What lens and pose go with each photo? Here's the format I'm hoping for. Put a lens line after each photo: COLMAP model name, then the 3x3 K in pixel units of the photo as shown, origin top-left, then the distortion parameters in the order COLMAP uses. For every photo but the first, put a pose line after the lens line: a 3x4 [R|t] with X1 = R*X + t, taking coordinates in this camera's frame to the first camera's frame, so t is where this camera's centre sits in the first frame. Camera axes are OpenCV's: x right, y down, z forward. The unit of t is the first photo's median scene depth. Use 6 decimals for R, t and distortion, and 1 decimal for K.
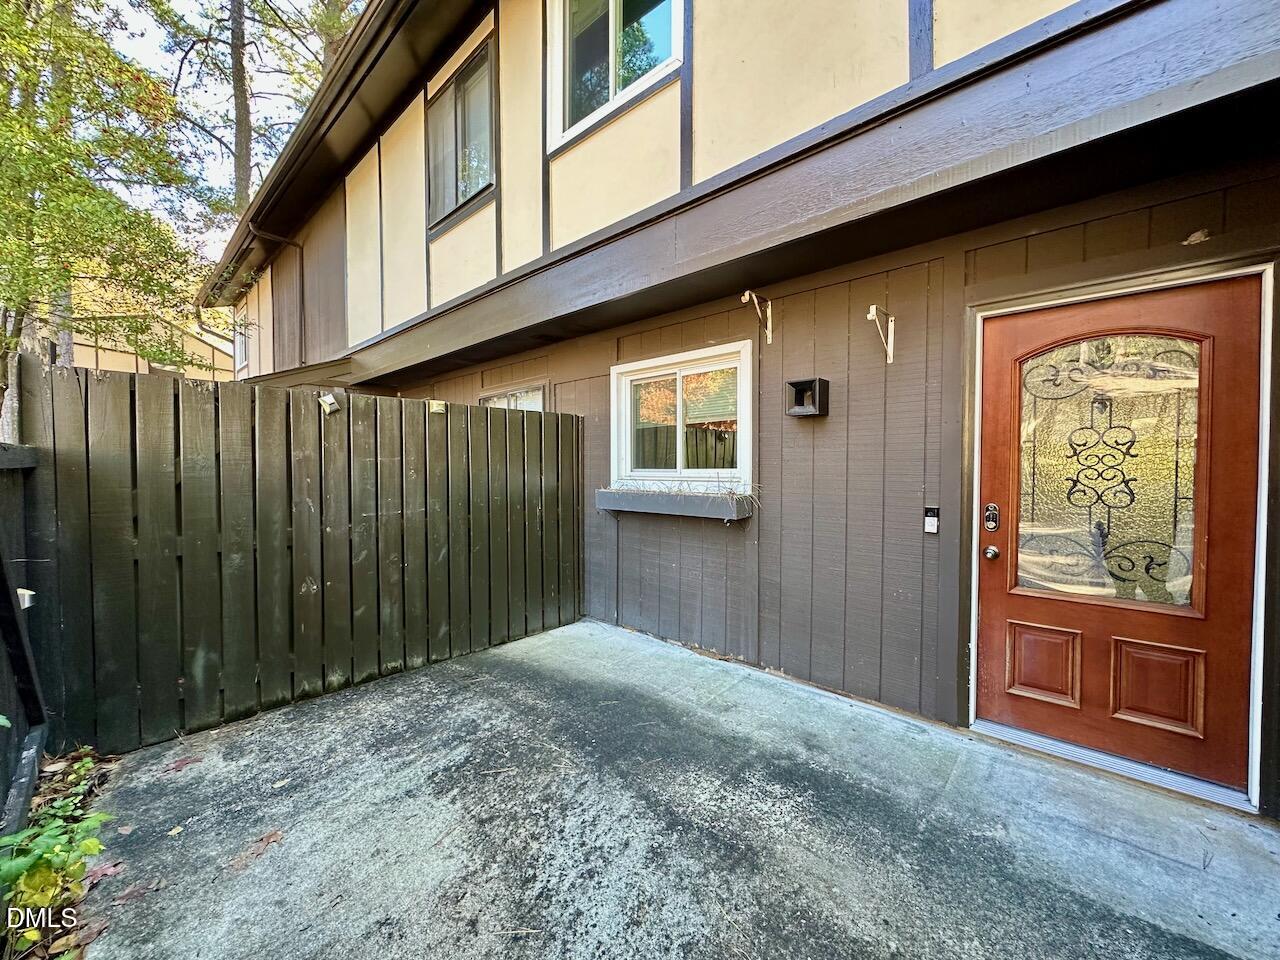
lens RADIAL K [[512.7, 0, 640.7], [0, 512.7, 480.3], [0, 0, 1]] dist [-0.002700, 0.000834]
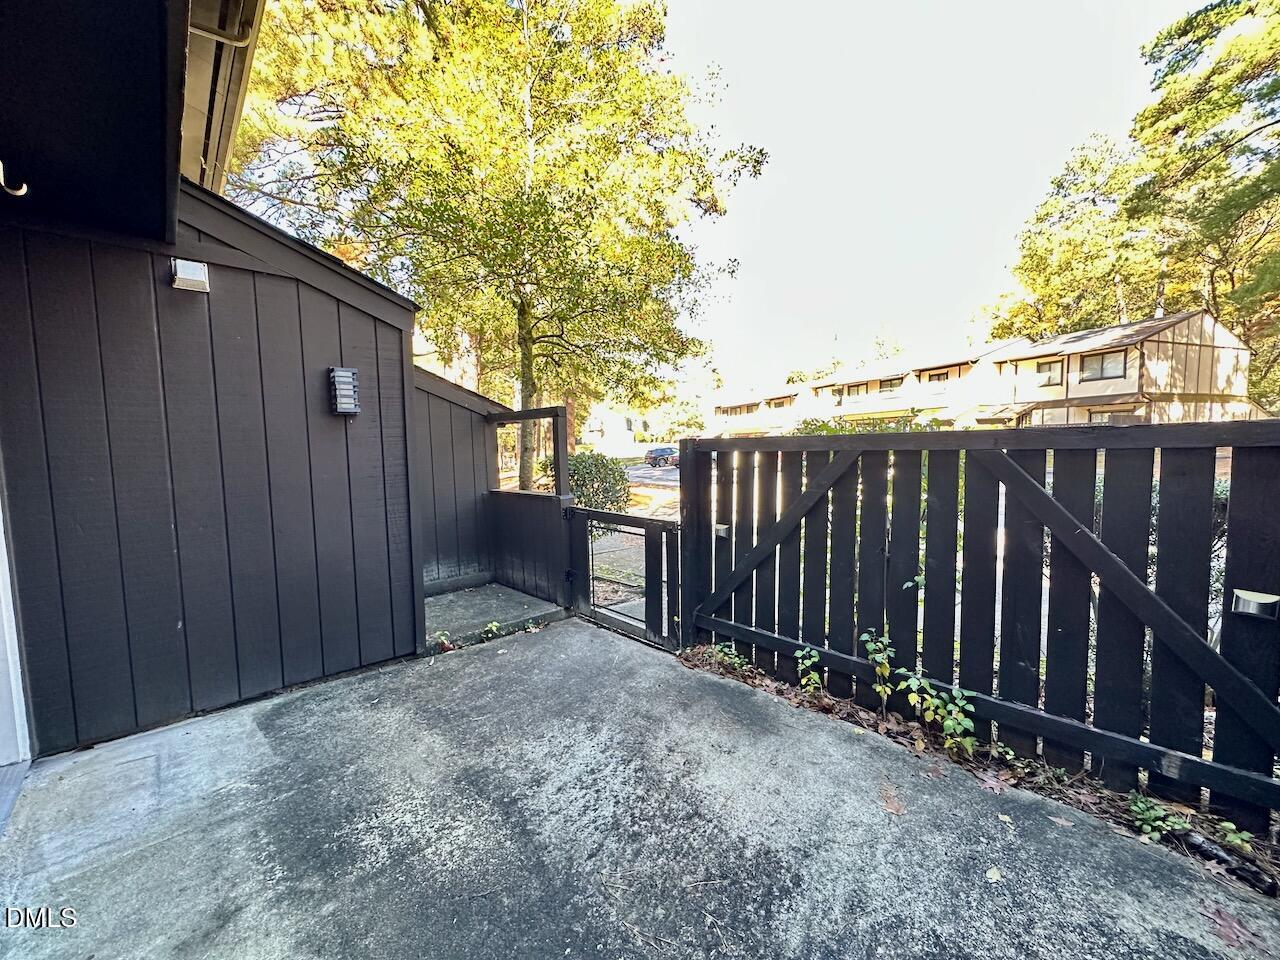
lens RADIAL K [[512.7, 0, 639.3], [0, 512.7, 485.5], [0, 0, 1]] dist [-0.002700, 0.000834]
pose [[-0.997071, 0.015780, 0.074839, -0.277840], [0.023173, 0.994821, 0.098966, -0.066179], [-0.072890, 0.100411, -0.992273, 1.895227]]
